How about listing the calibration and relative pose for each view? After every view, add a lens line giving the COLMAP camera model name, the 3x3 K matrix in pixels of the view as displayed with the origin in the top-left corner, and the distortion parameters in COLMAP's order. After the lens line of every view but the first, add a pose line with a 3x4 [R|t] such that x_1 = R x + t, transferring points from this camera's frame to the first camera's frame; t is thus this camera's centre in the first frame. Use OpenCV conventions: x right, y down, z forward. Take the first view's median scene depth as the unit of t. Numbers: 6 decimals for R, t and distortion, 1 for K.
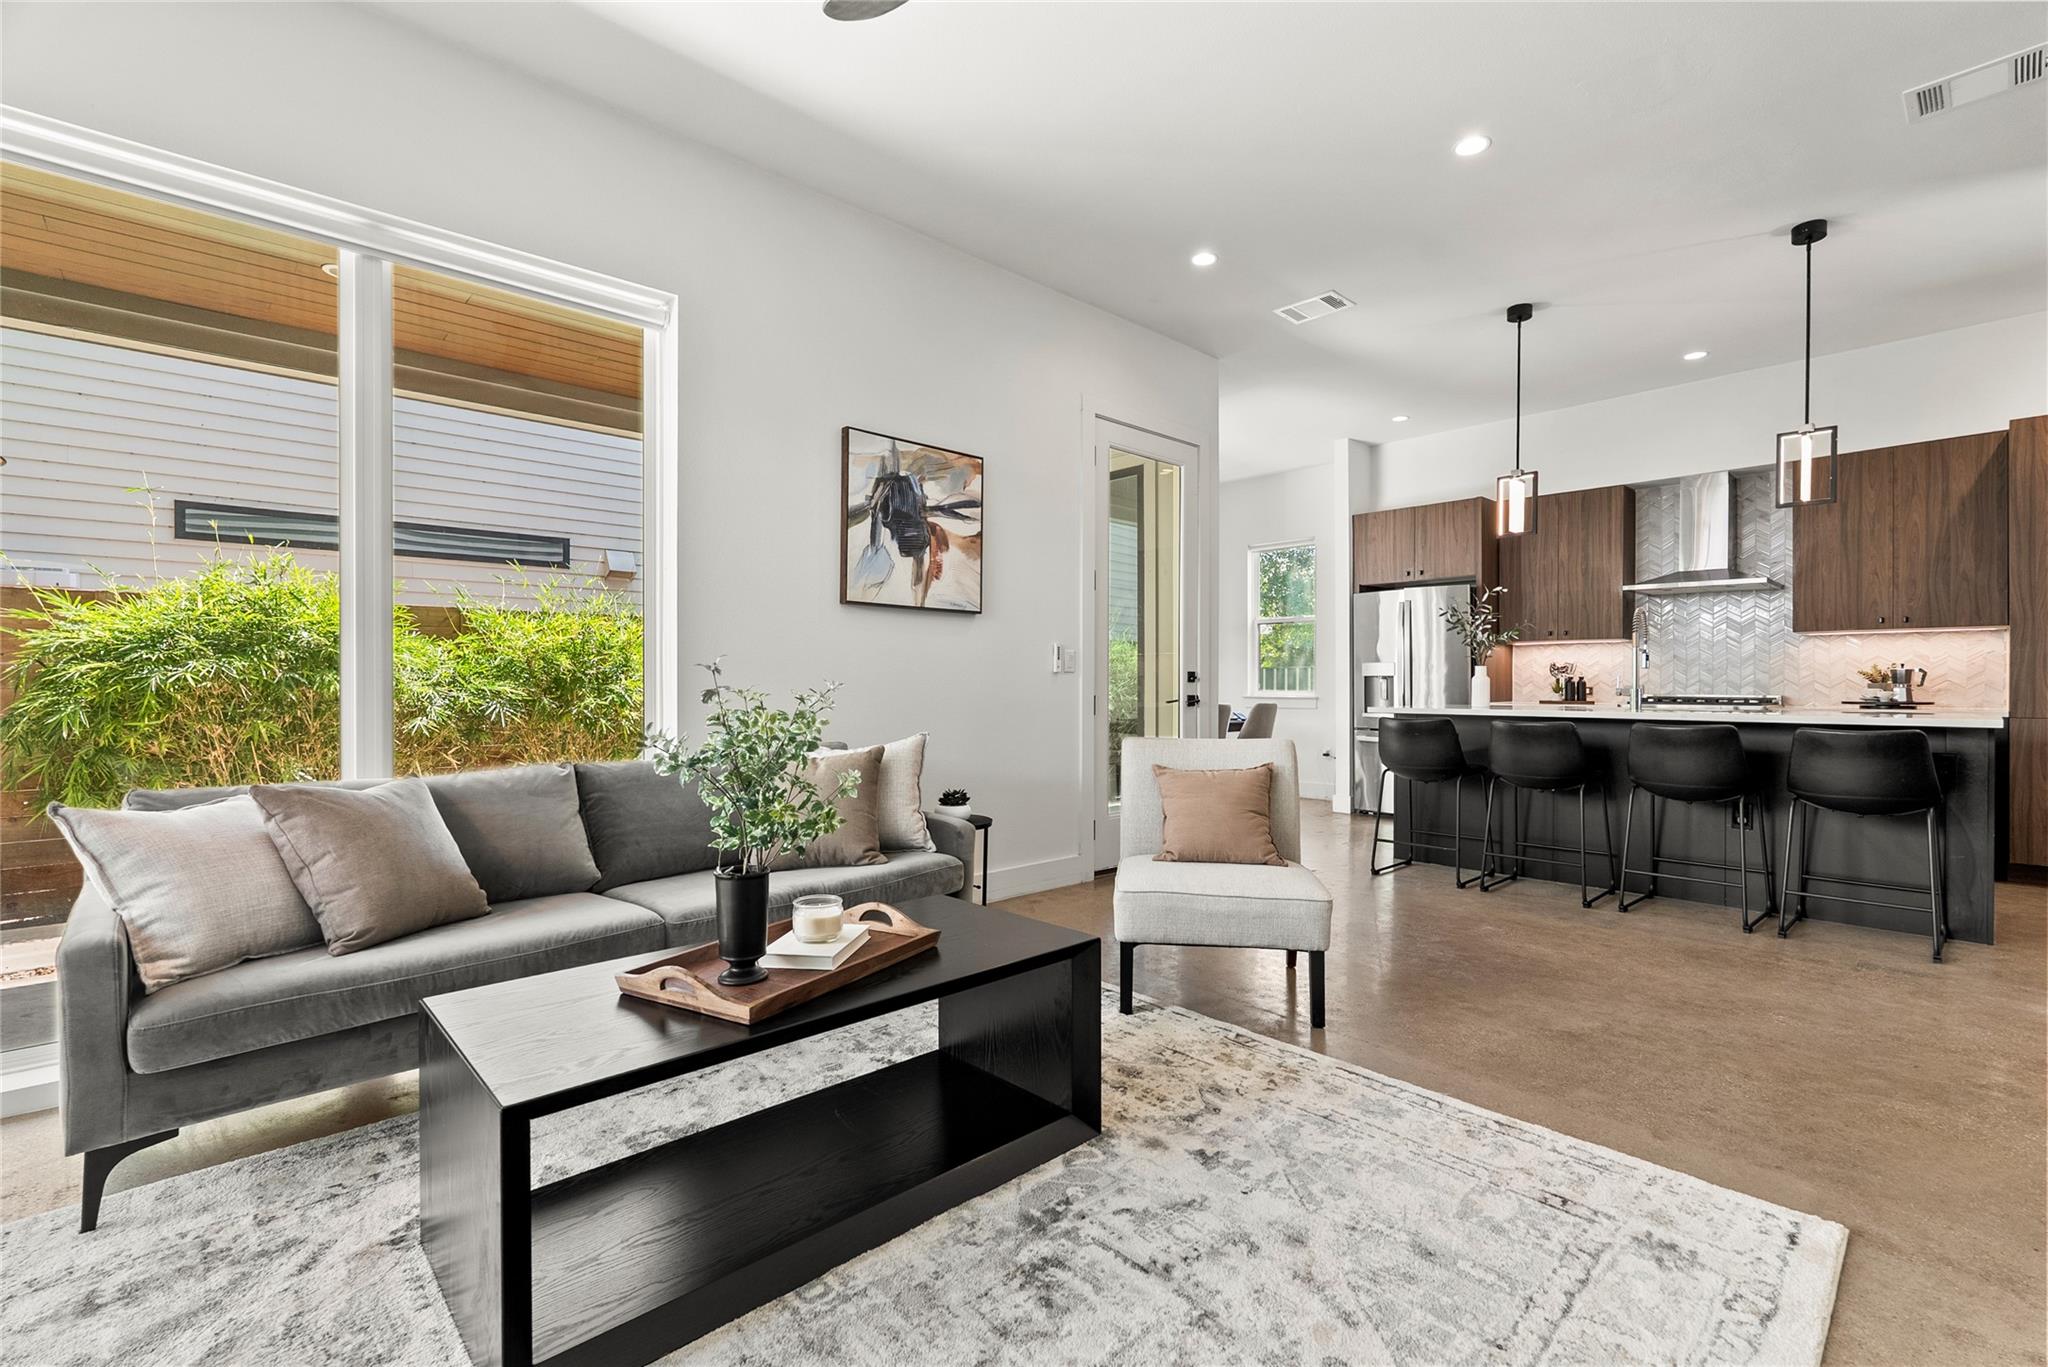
lens RADIAL K [[899.9, 0, 1032.9], [0, 899.9, 685.8], [0, 0, 1]] dist [-0.004477, 0.000774]
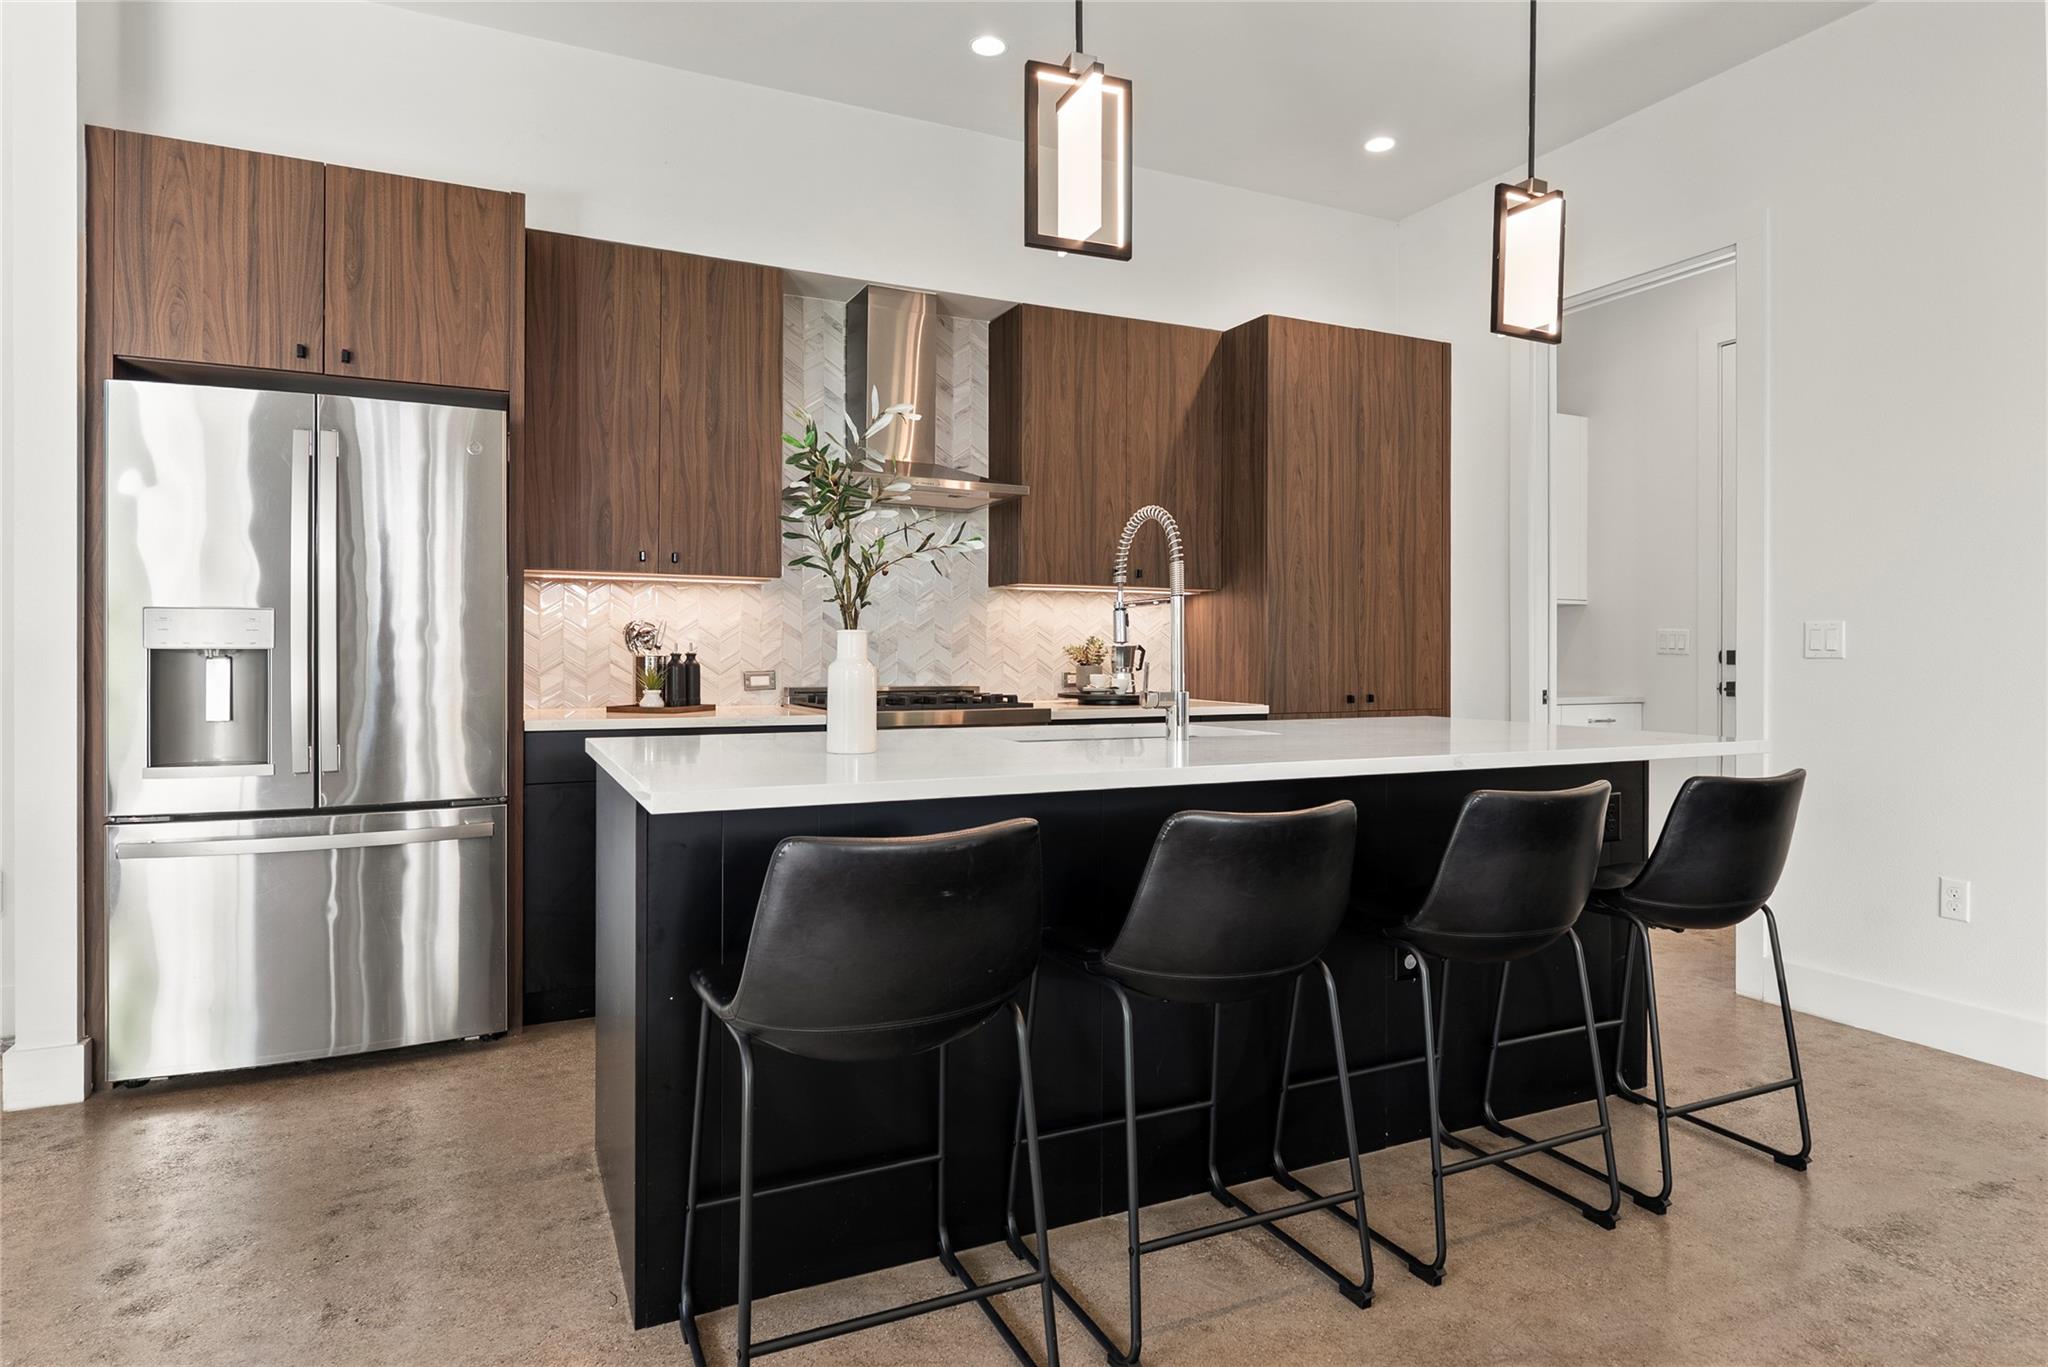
lens RADIAL K [[1186.4, 0, 1047.5], [0, 1186.4, 620.3], [0, 0, 1]] dist [0.002311, 0.000054]
pose [[0.288182, 0.027371, 0.957184, 0.082663], [-0.001259, 0.999601, -0.028205, -0.011773], [-0.957575, 0.006923, 0.288102, 0.729148]]
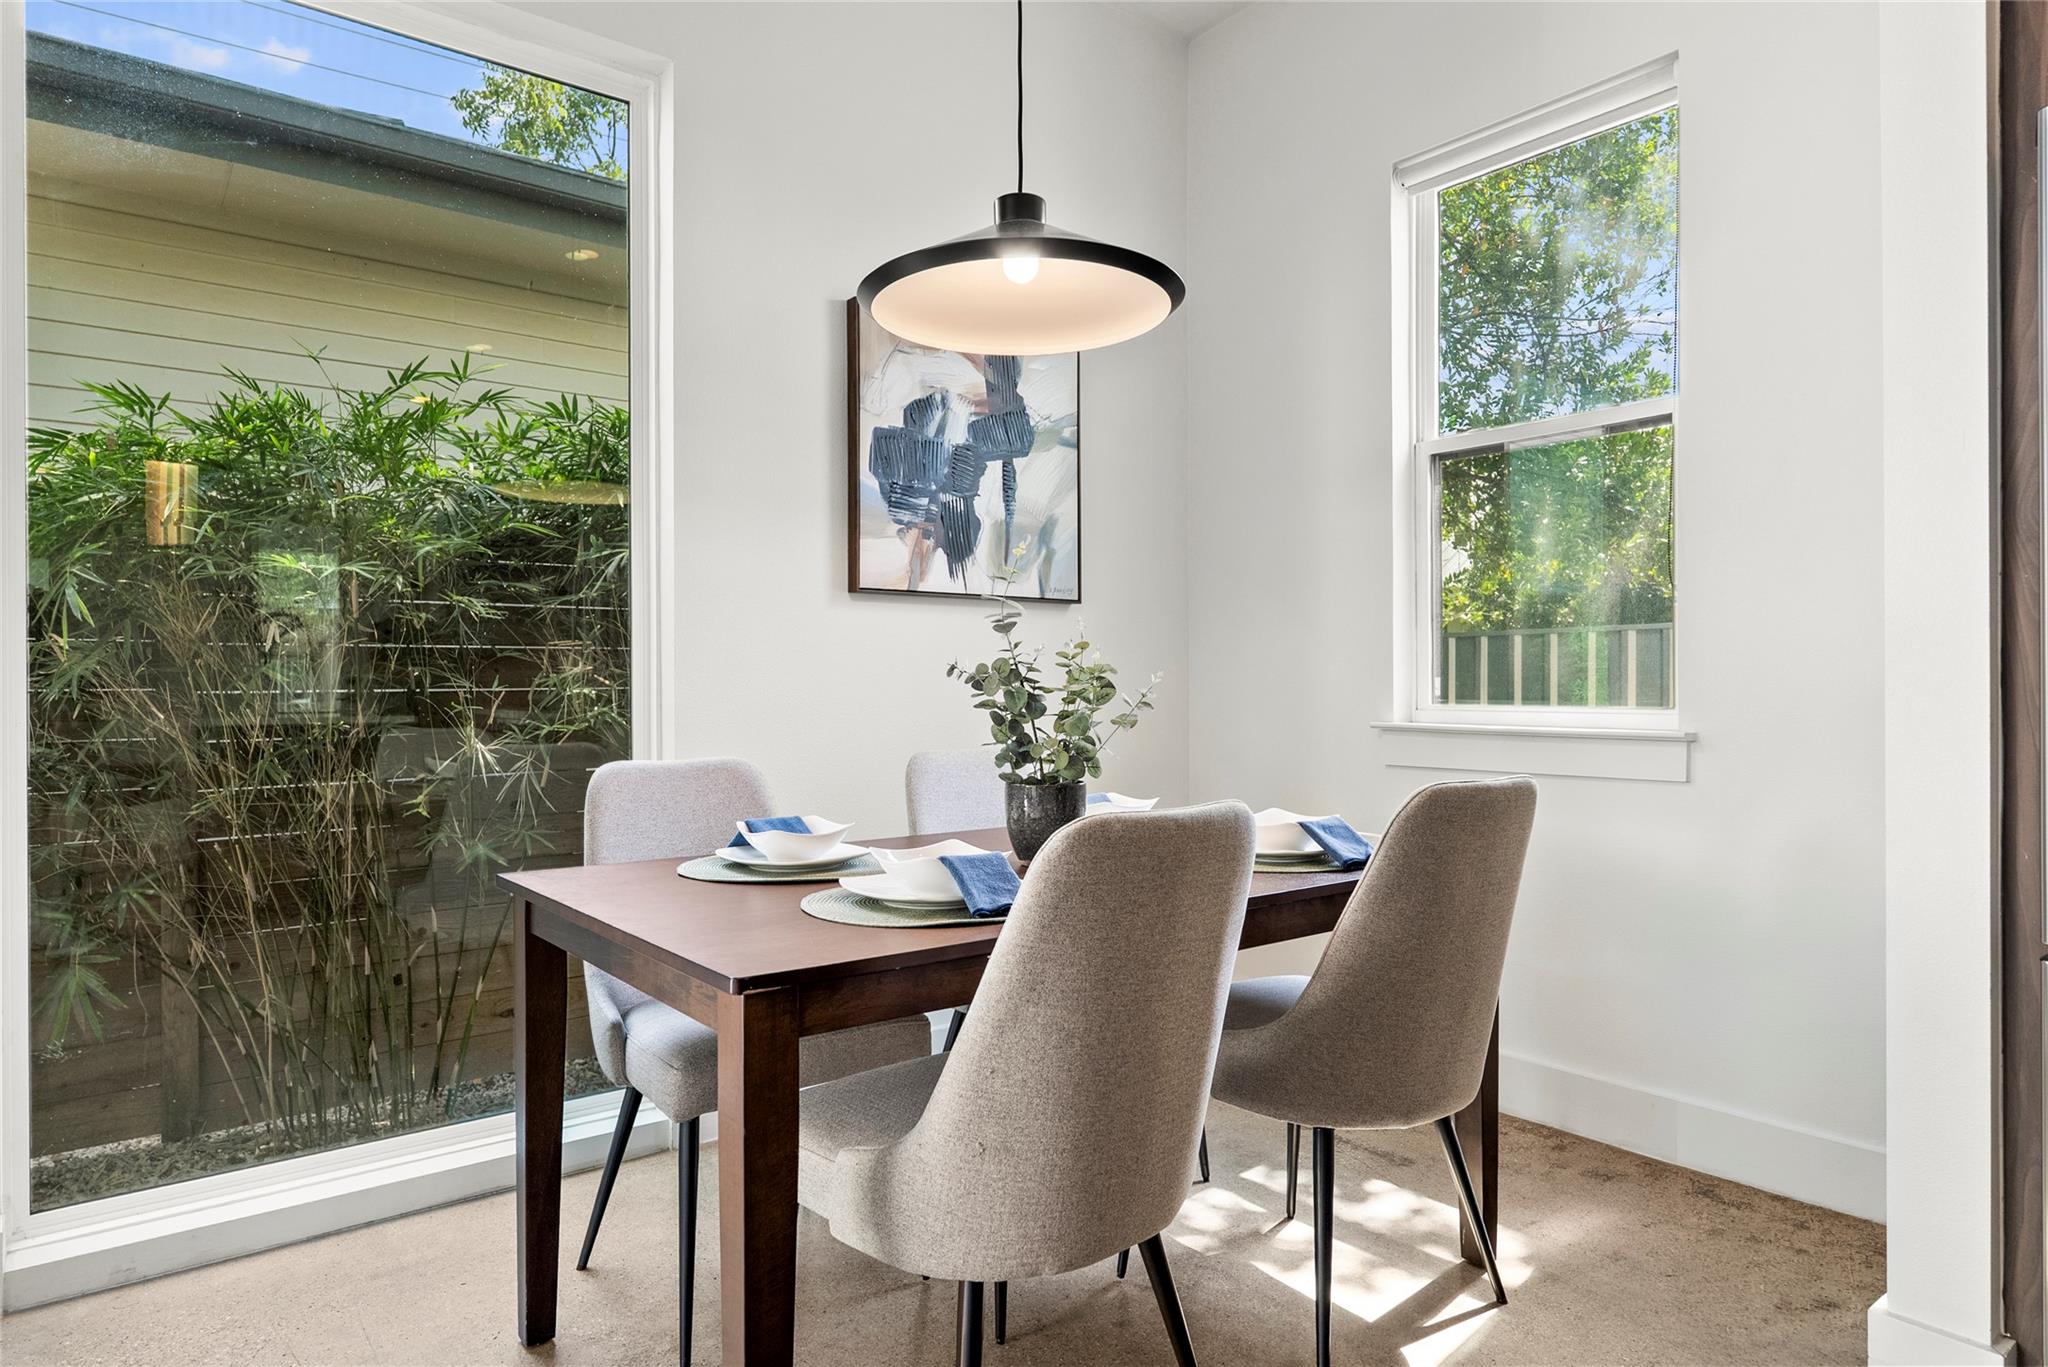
lens RADIAL K [[1200.8, 0, 1034.5], [0, 1200.8, 688.7], [0, 0, 1]] dist [-0.008969, -0.000645]
pose [[0.996826, -0.000987, -0.079601, 0.246499], [0.000947, 0.999999, -0.000539, 0.001570], [0.079601, 0.000462, 0.996827, 0.973057]]
